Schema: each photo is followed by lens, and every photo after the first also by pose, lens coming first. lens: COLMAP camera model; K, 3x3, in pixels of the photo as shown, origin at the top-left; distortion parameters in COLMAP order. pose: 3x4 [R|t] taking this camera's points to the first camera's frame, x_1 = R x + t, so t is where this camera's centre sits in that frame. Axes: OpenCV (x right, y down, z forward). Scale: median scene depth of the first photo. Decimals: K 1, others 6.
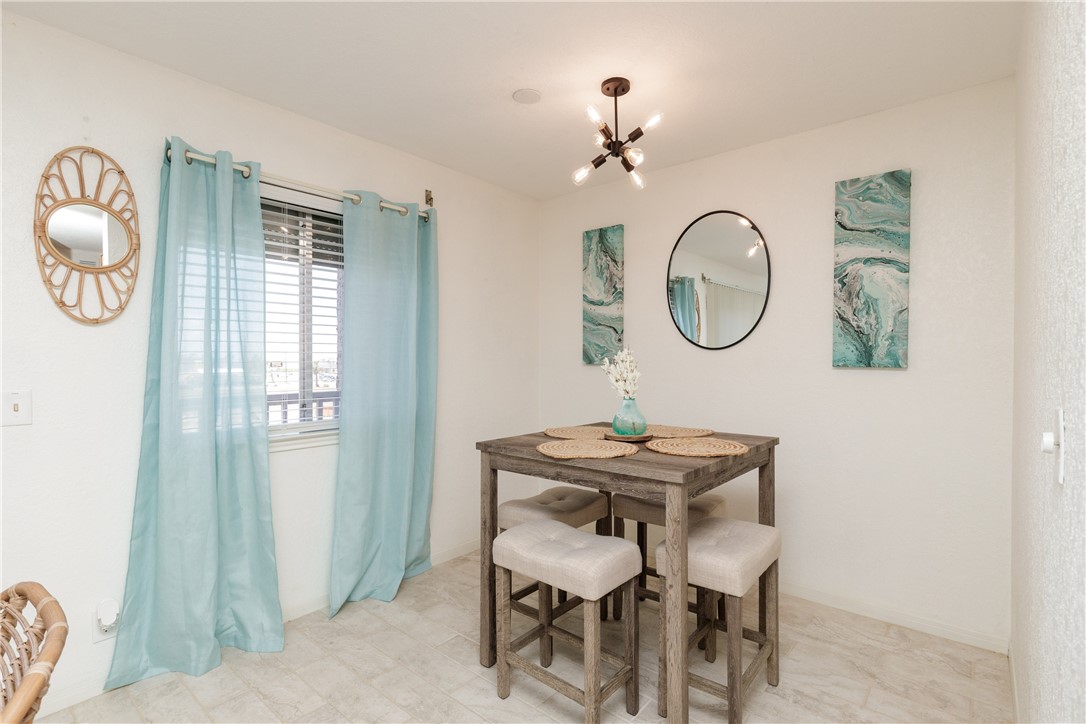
lens RADIAL K [[515.6, 0, 546.3], [0, 515.6, 366.3], [0, 0, 1]] dist [-0.000379, -0.000195]
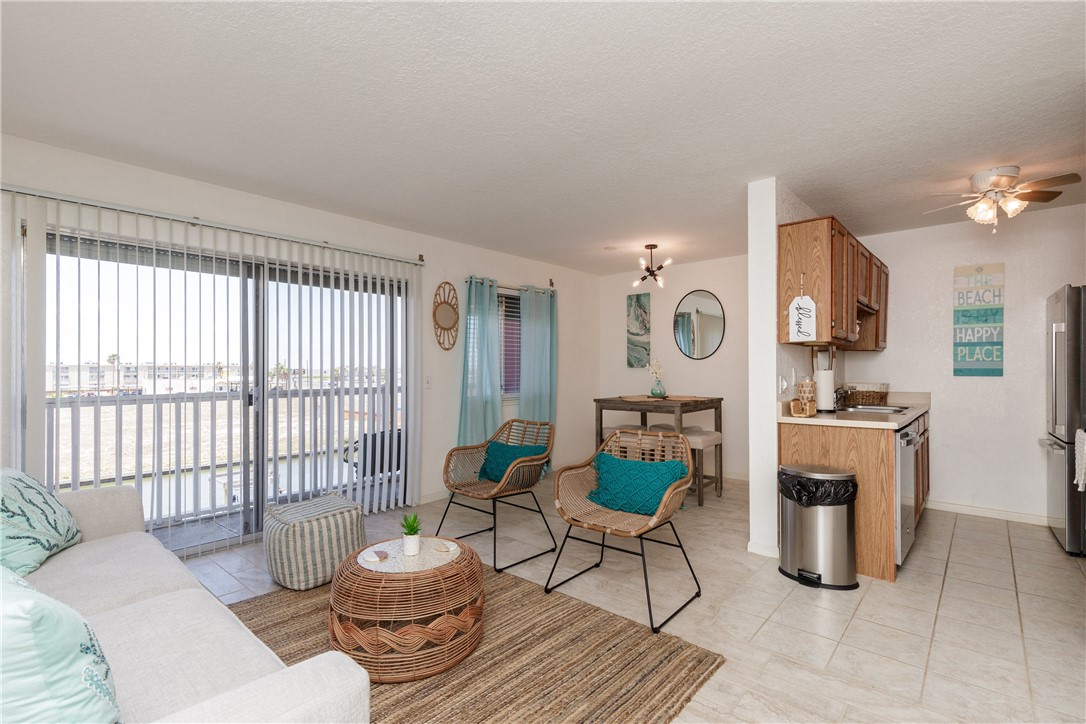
lens RADIAL K [[498.7, 0, 535.3], [0, 498.7, 366.1], [0, 0, 1]] dist [0.025754, -0.000832]
pose [[0.999310, -0.000557, -0.037135, -0.272080], [-0.000016, 0.999881, -0.015416, 0.027233], [0.037140, 0.015406, 0.999191, -1.128649]]
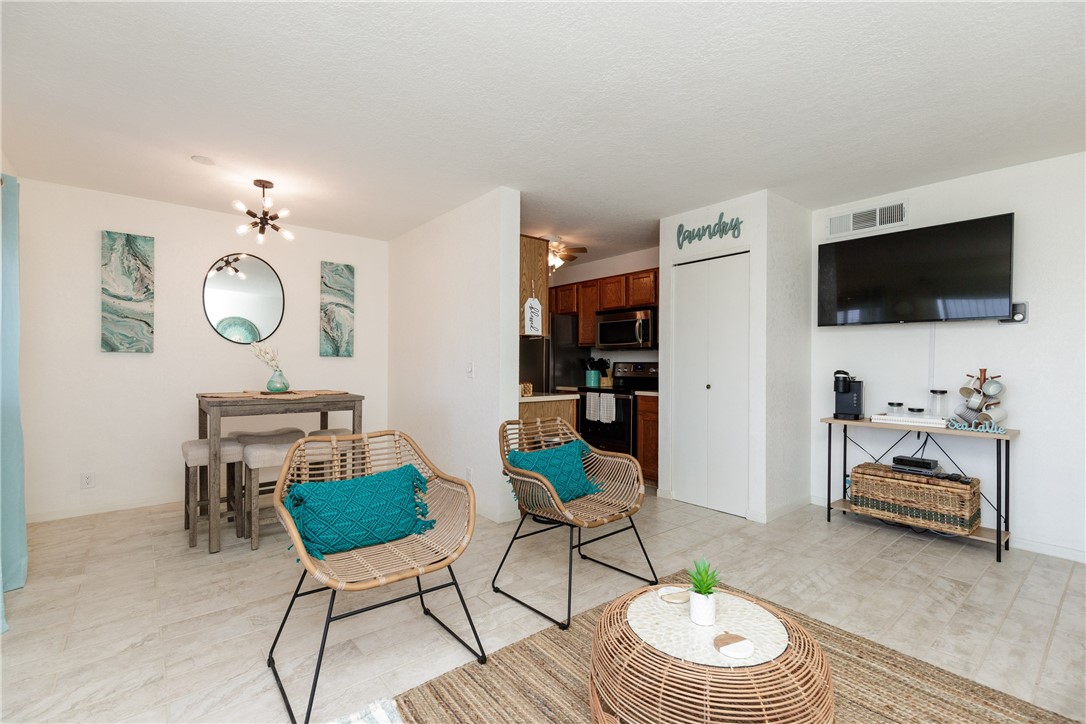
lens RADIAL K [[498.7, 0, 539.5], [0, 498.7, 365.2], [0, 0, 1]] dist [0.025754, -0.000832]
pose [[0.187142, 0.002701, 0.982329, -1.158469], [0.003524, 0.999988, -0.003420, 0.045650], [-0.982326, 0.004102, 0.187131, -0.157635]]
